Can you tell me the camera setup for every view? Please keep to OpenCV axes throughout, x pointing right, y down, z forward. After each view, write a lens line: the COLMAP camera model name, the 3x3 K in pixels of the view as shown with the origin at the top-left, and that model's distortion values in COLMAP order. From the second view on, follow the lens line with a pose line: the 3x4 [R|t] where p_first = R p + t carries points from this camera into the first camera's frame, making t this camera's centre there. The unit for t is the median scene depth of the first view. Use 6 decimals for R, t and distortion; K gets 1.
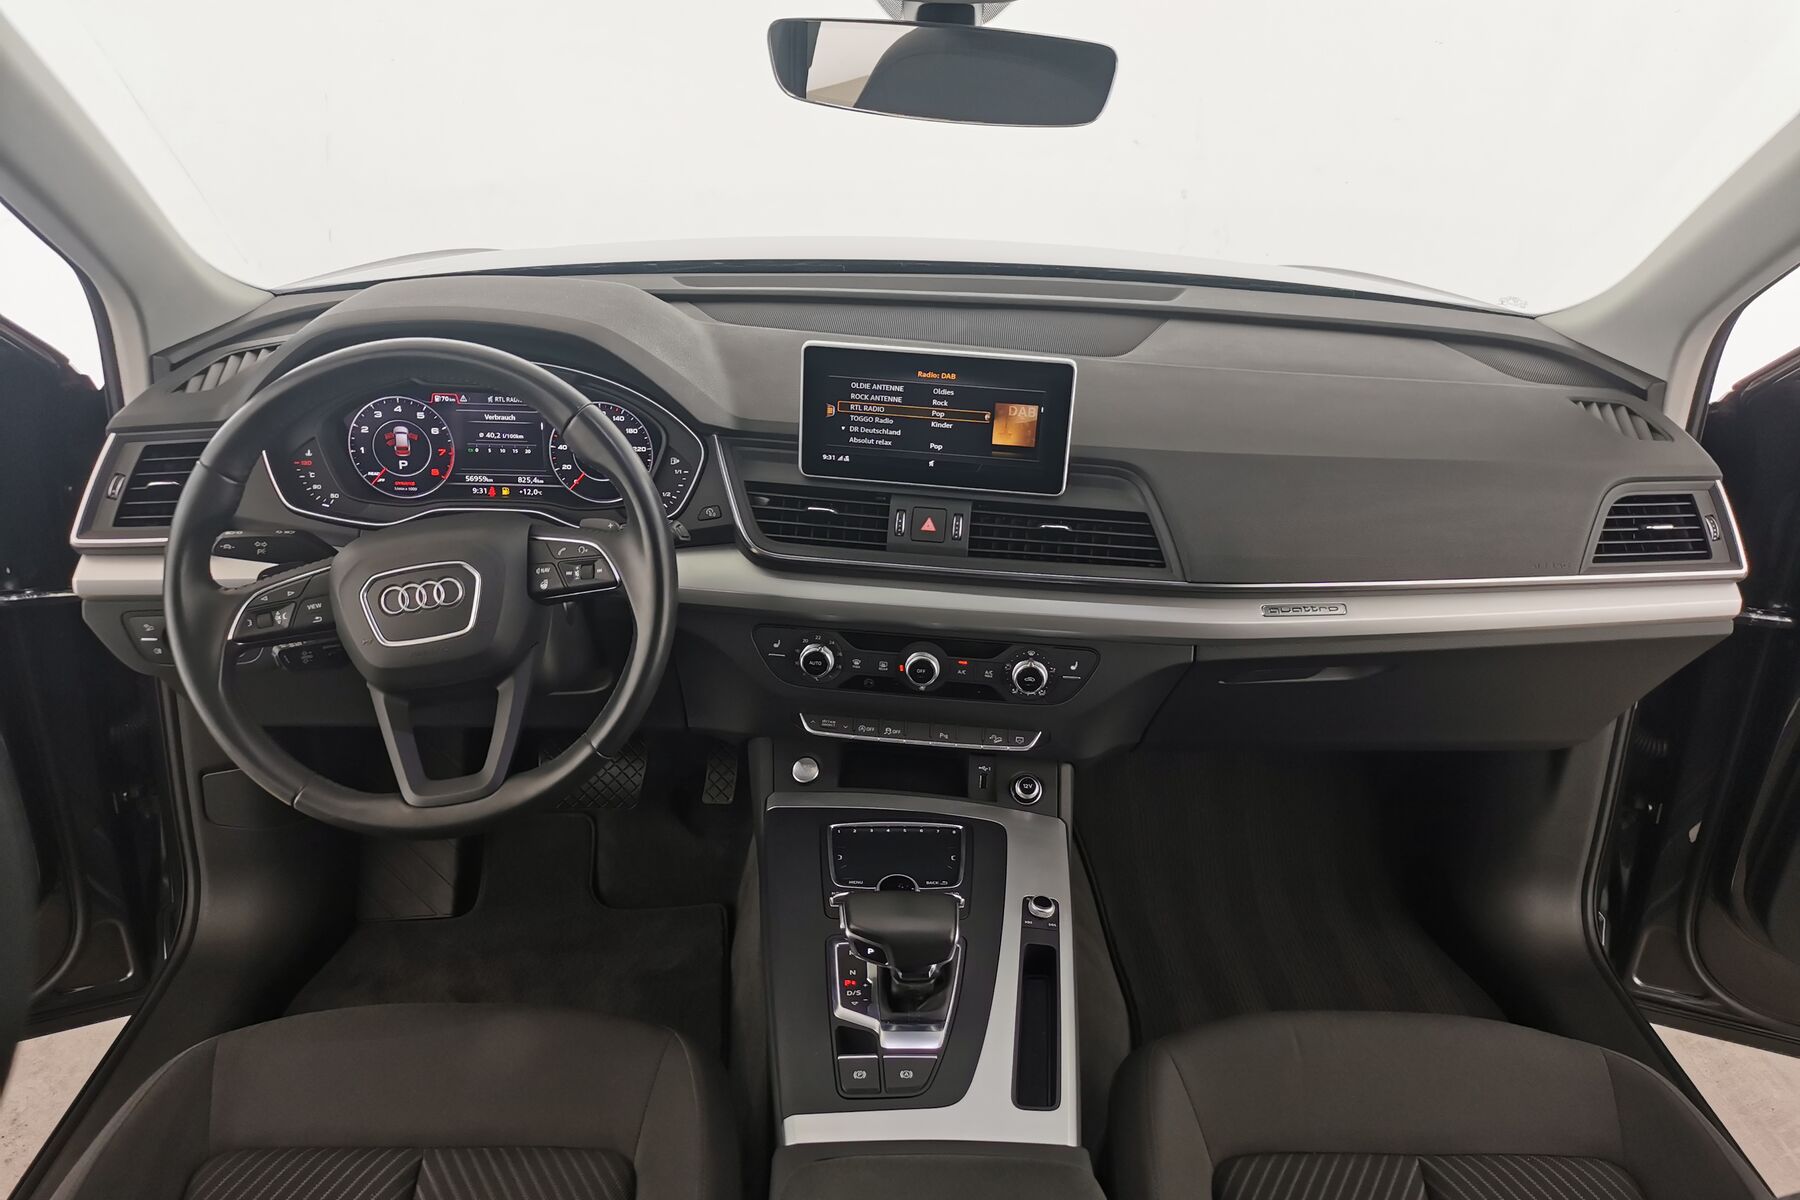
lens RADIAL K [[1404.2, 0, 900.0], [0, 1404.2, 600.0], [0, 0, 1]] dist [0.068284, -0.076792]
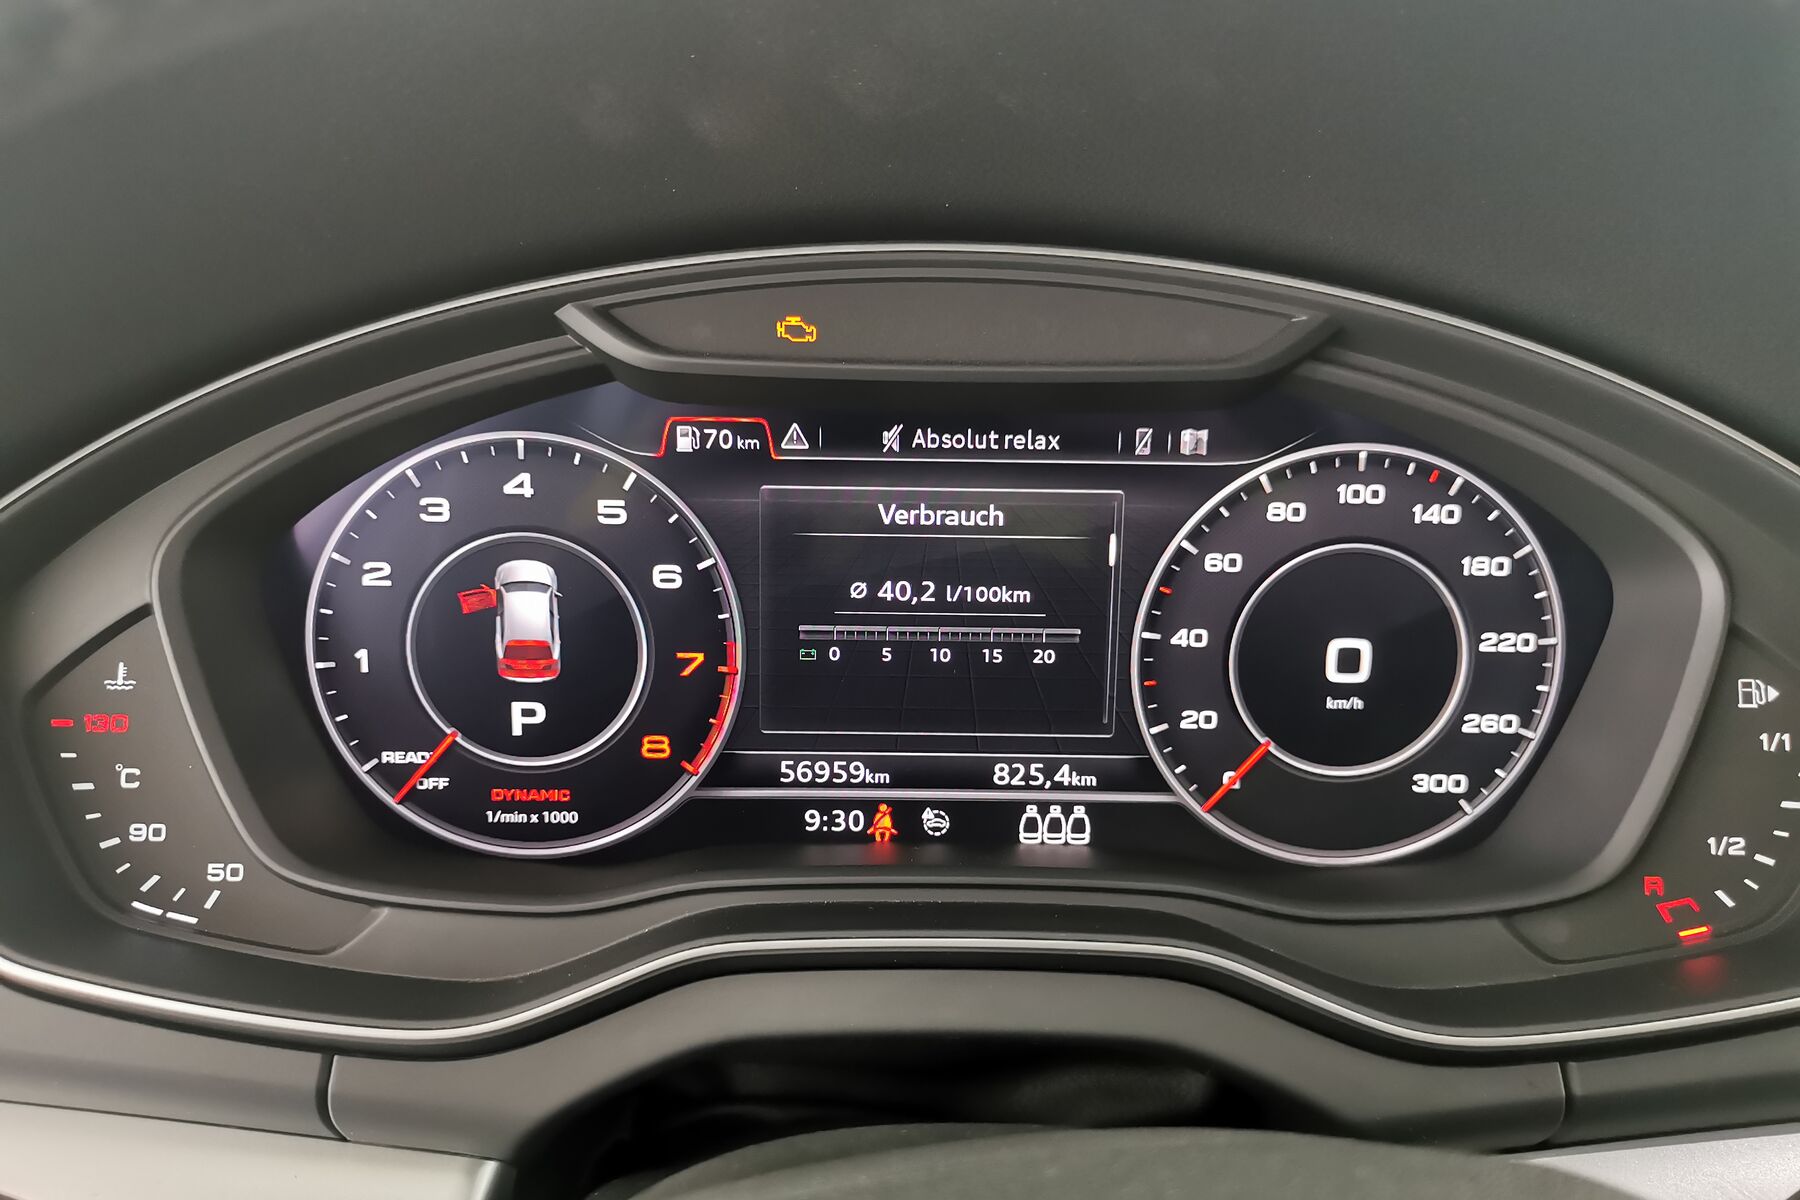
lens RADIAL K [[1432.0, 0, 900.0], [0, 1432.0, 600.0], [0, 0, 1]] dist [0.010249, -0.000546]
pose [[0.999899, -0.009657, -0.010466, -0.299196], [0.008120, 0.990392, -0.138049, -0.085445], [0.011699, 0.137950, 0.990370, 0.794319]]
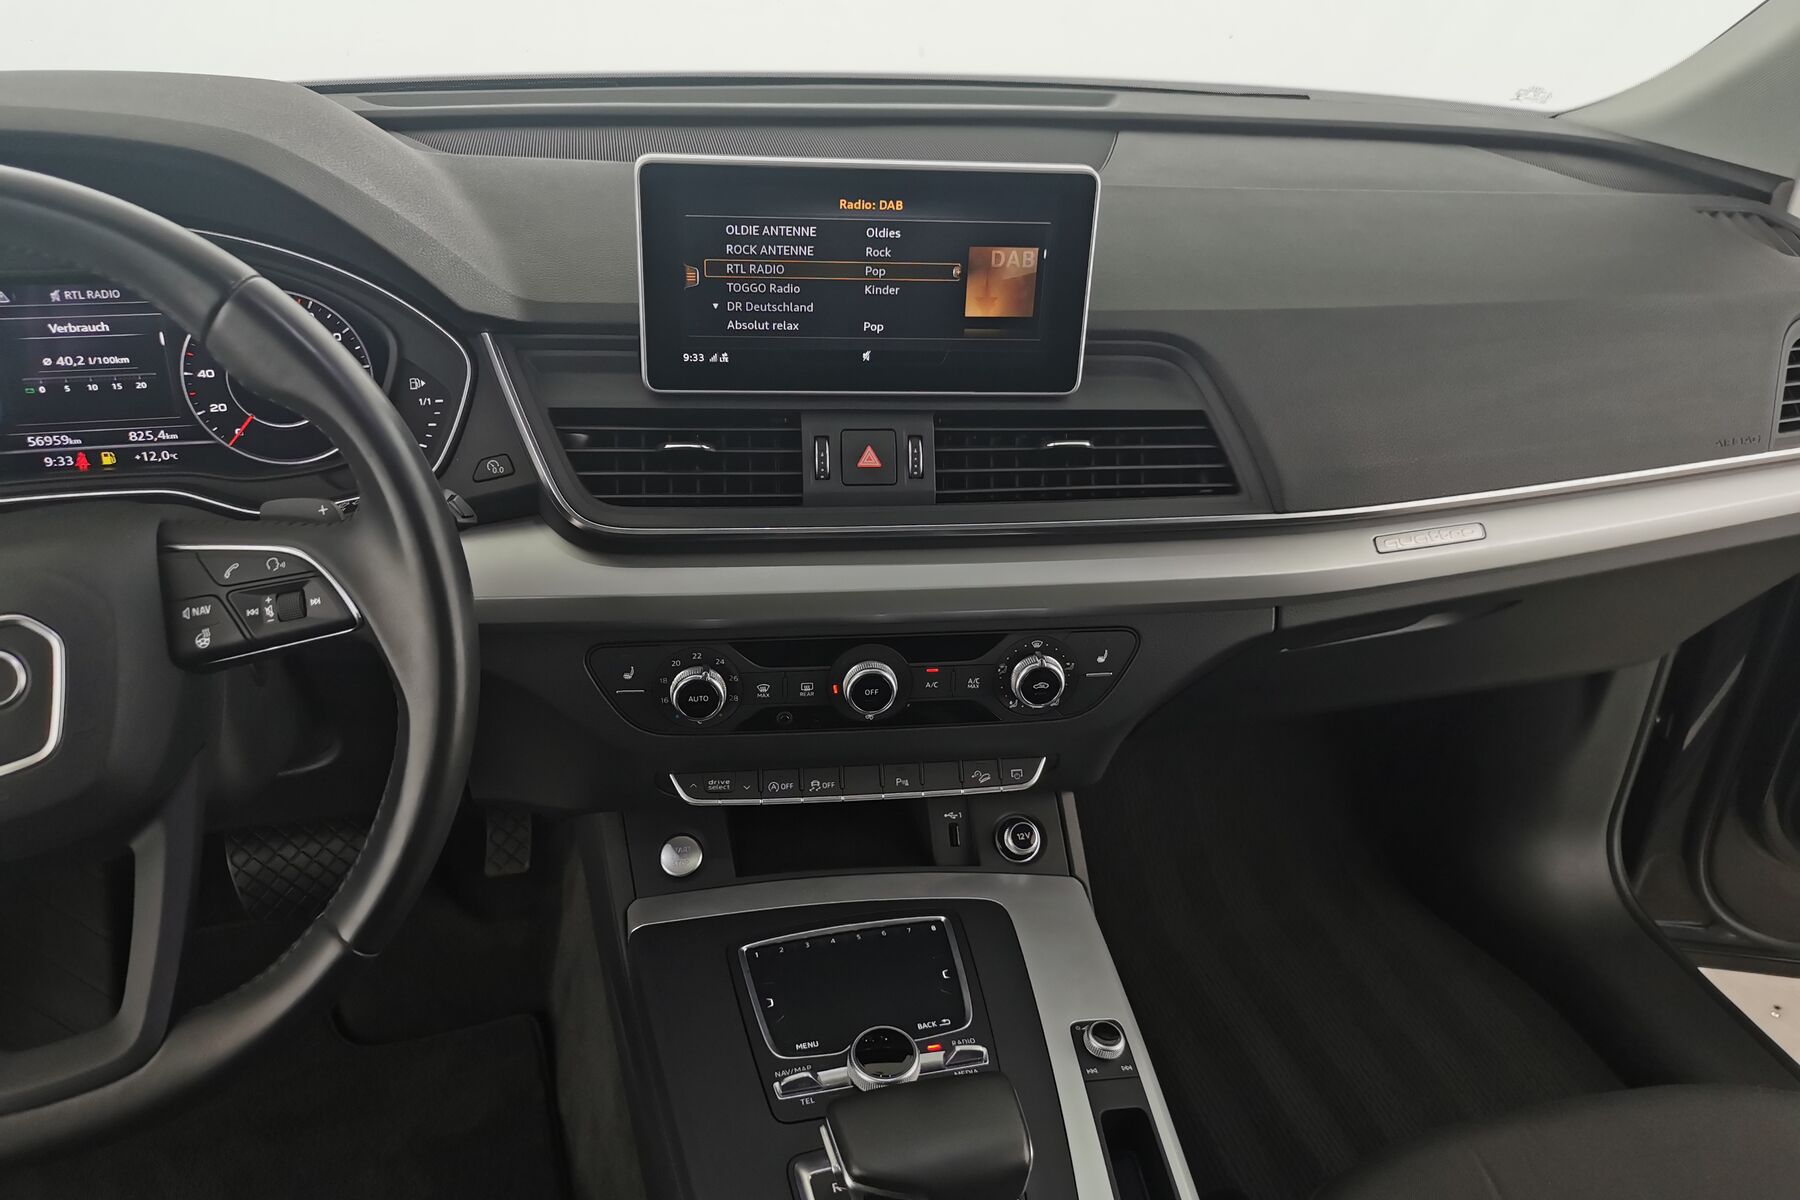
lens RADIAL K [[1404.2, 0, 900.0], [0, 1404.2, 600.0], [0, 0, 1]] dist [0.068284, -0.076792]
pose [[0.973625, -0.104256, 0.202939, -0.095652], [0.091632, 0.993283, 0.070664, -0.033396], [-0.208943, -0.050204, 0.976638, 0.388944]]
